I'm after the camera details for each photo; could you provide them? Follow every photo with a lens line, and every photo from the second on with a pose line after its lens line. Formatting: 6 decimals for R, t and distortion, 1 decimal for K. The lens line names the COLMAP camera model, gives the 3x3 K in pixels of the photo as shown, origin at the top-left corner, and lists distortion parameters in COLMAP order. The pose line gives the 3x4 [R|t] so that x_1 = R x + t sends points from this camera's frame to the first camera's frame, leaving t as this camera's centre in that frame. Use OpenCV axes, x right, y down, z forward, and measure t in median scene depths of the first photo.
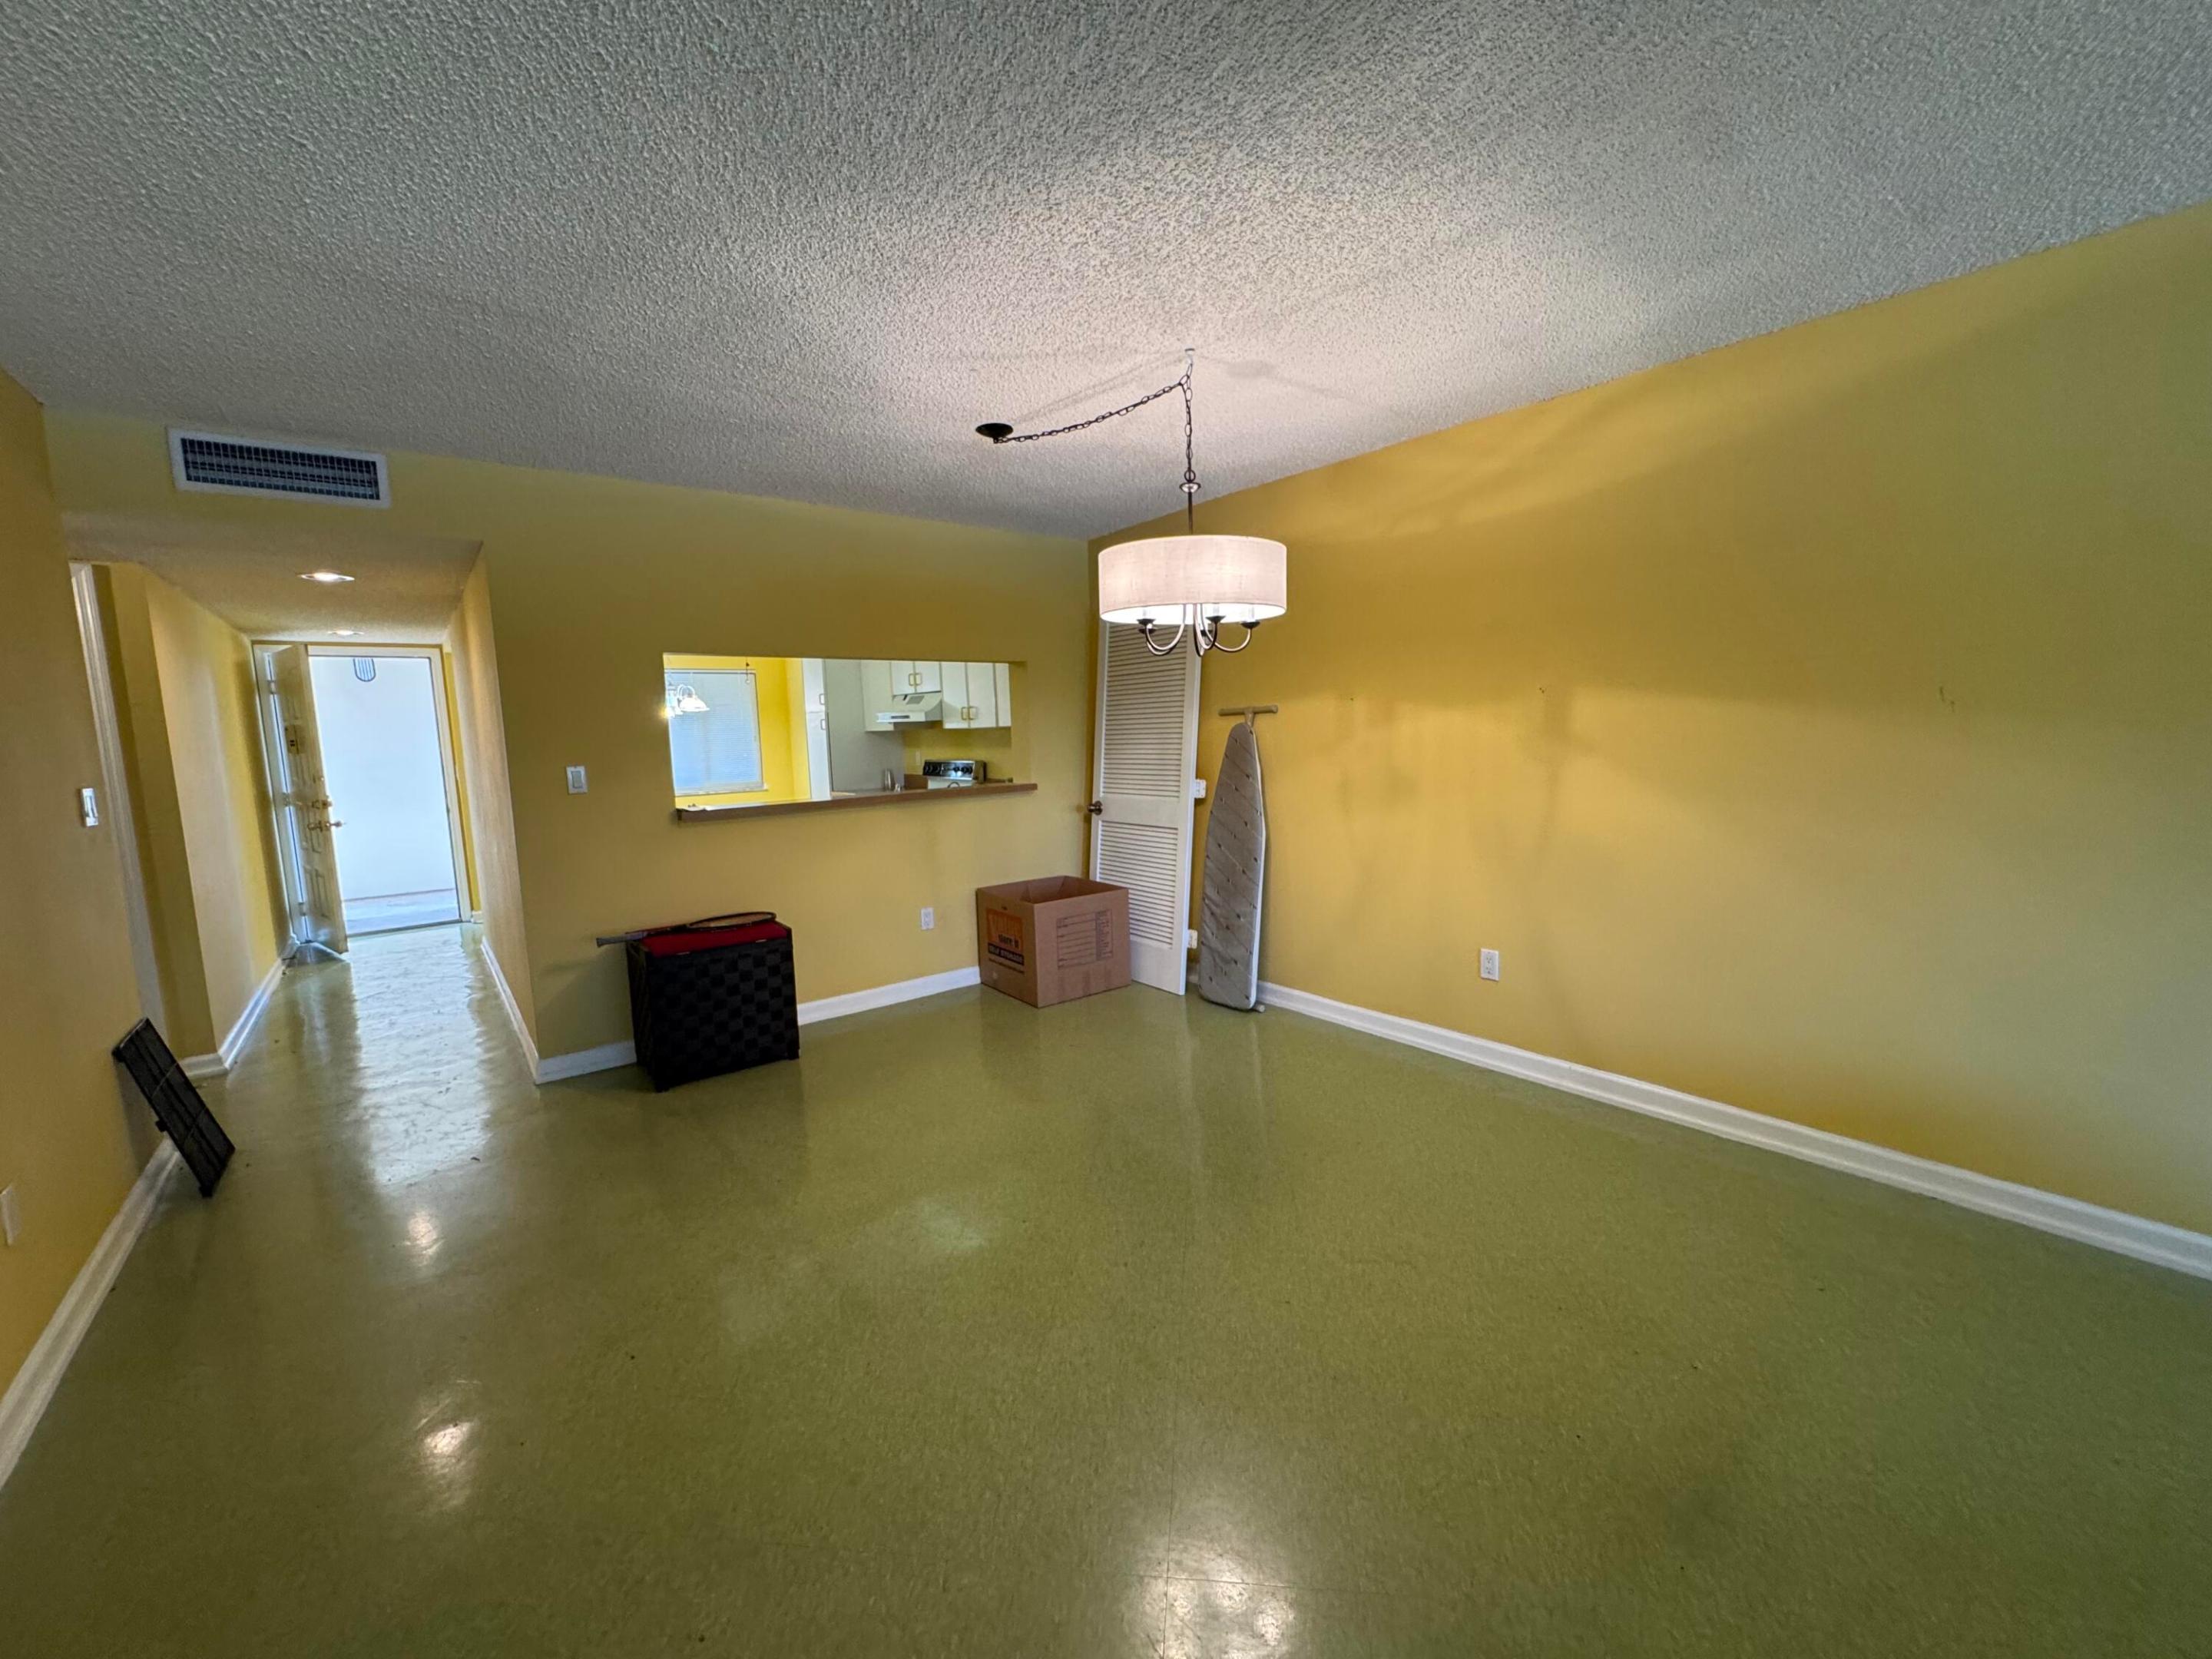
lens RADIAL K [[878.5, 0, 1106.0], [0, 878.5, 829.5], [0, 0, 1]] dist [0.000402, 0.000058]
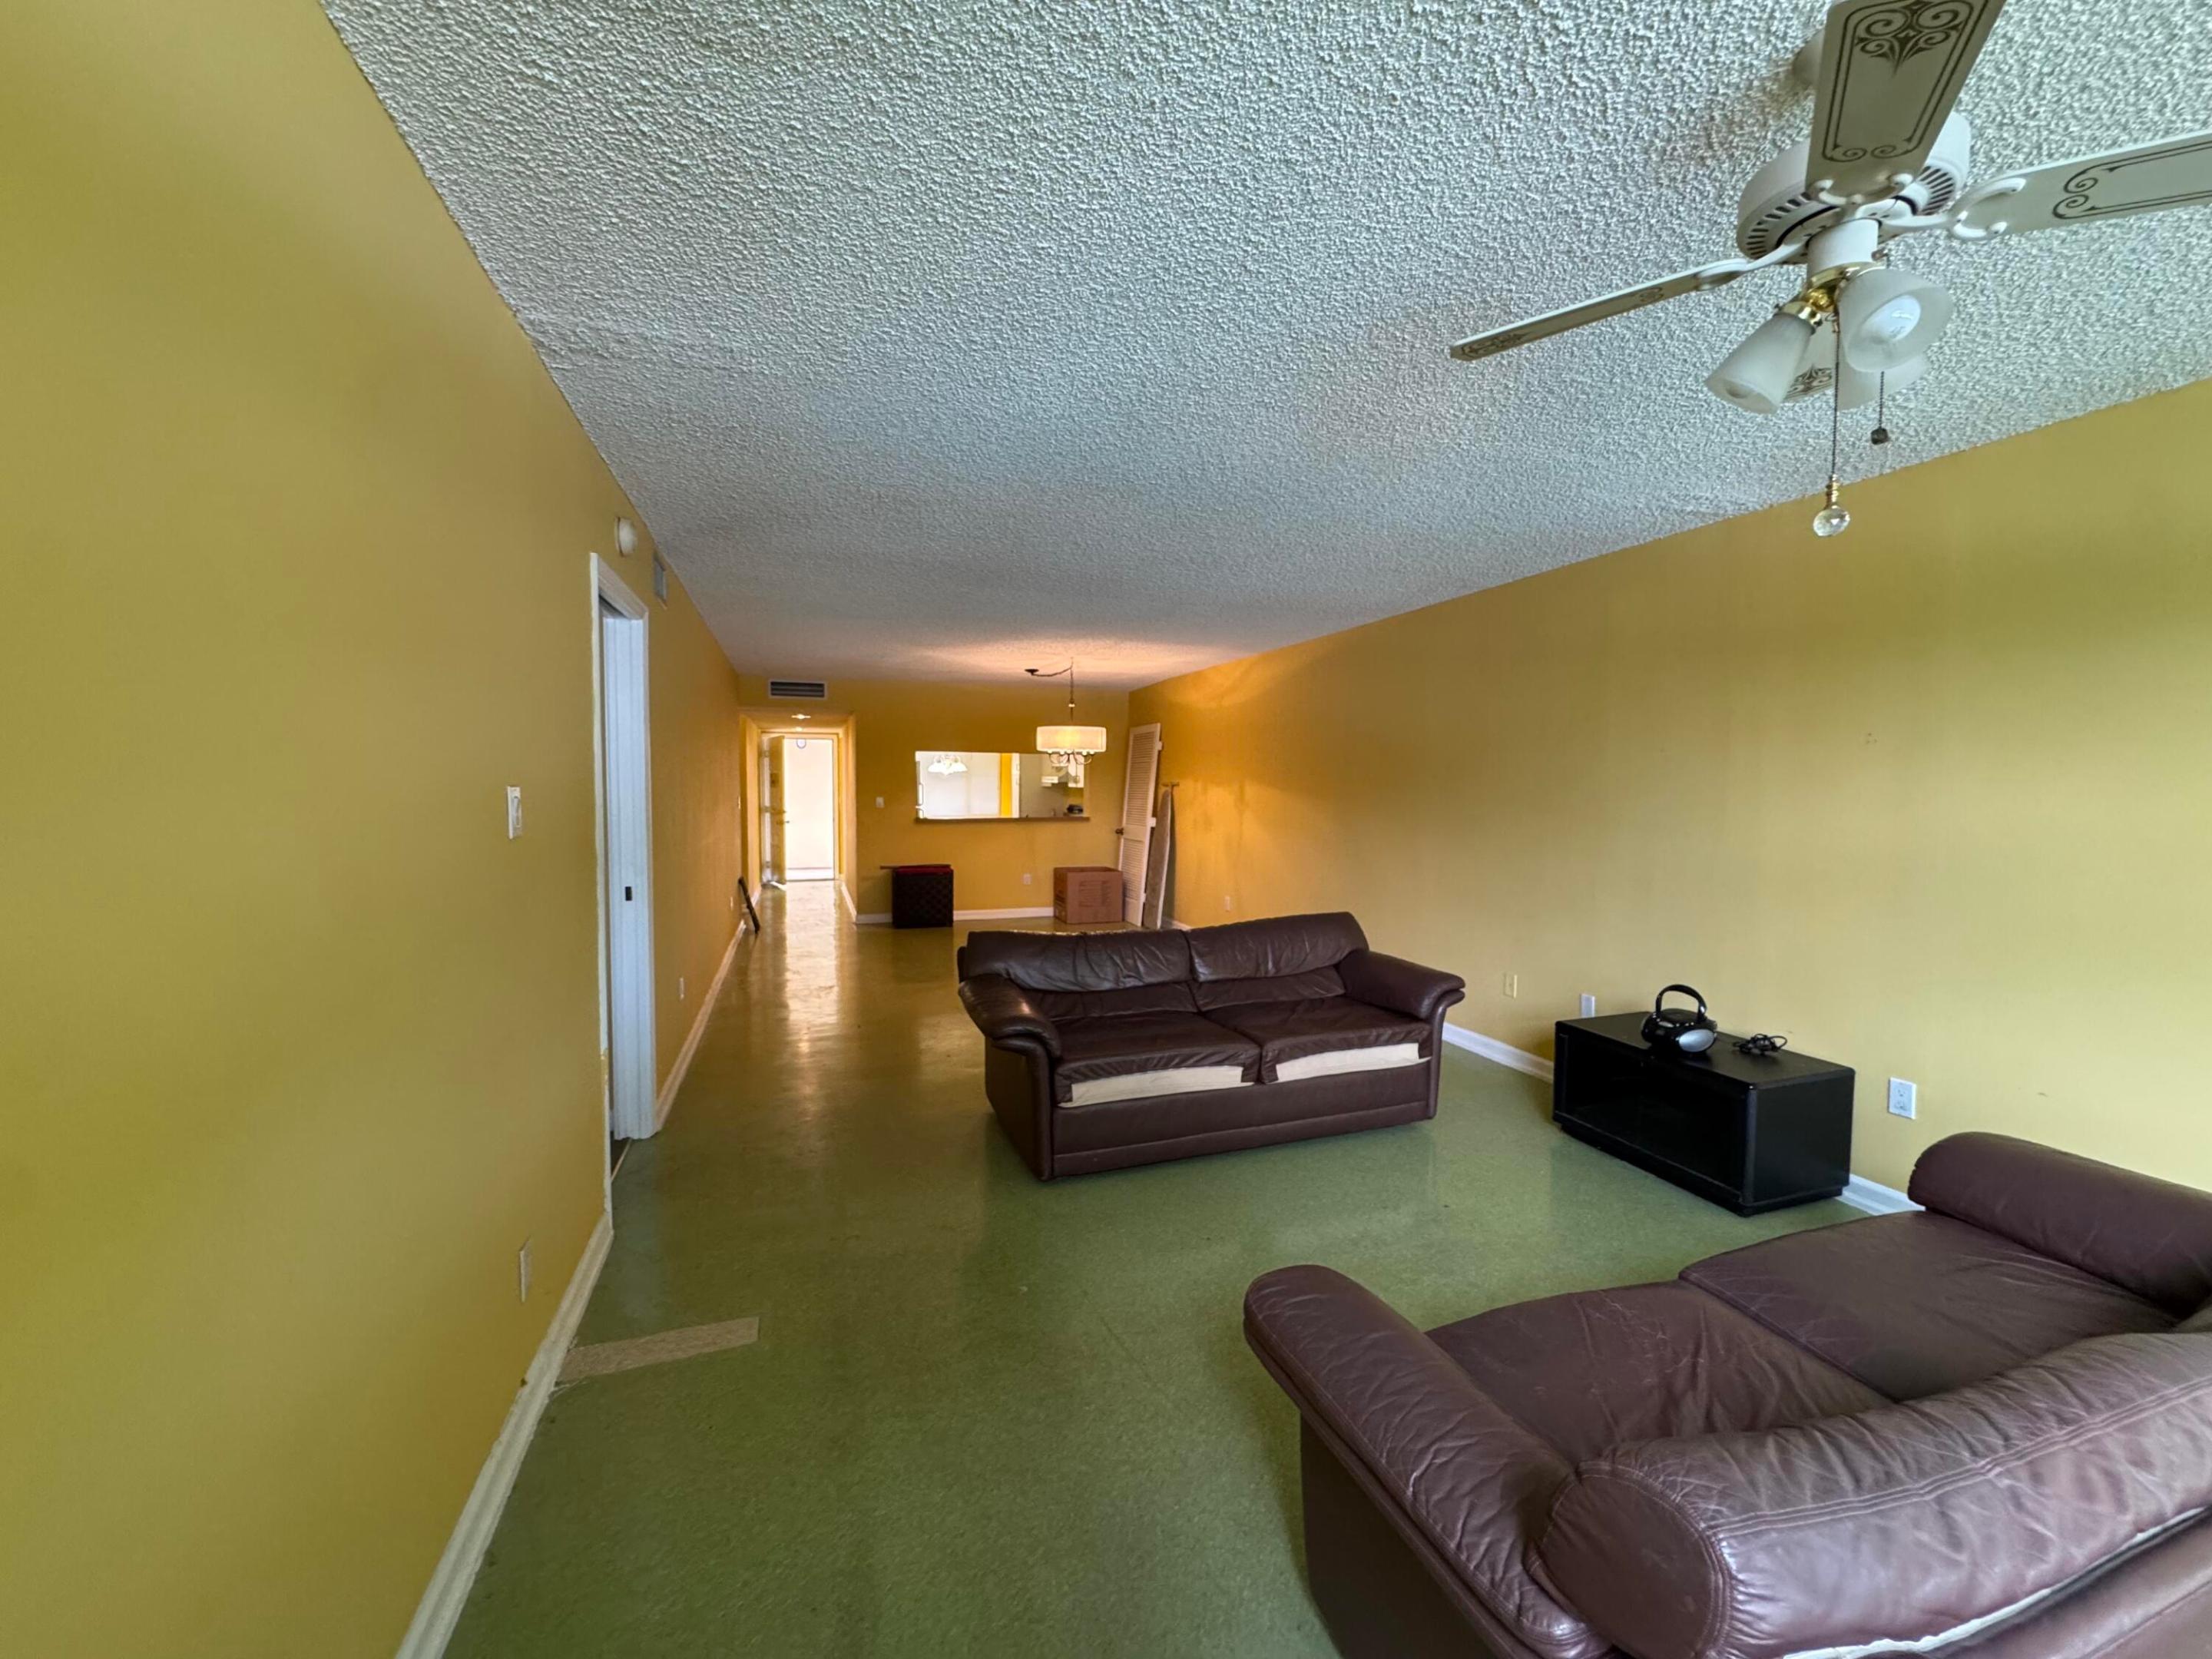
lens RADIAL K [[877.4, 0, 1139.5], [0, 877.4, 830.1], [0, 0, 1]] dist [0.000185, 0.000010]
pose [[0.951265, 0.052606, -0.303853, 0.660068], [-0.072065, 0.995981, -0.053180, 0.076896], [0.299834, 0.072486, 0.951234, -0.874162]]
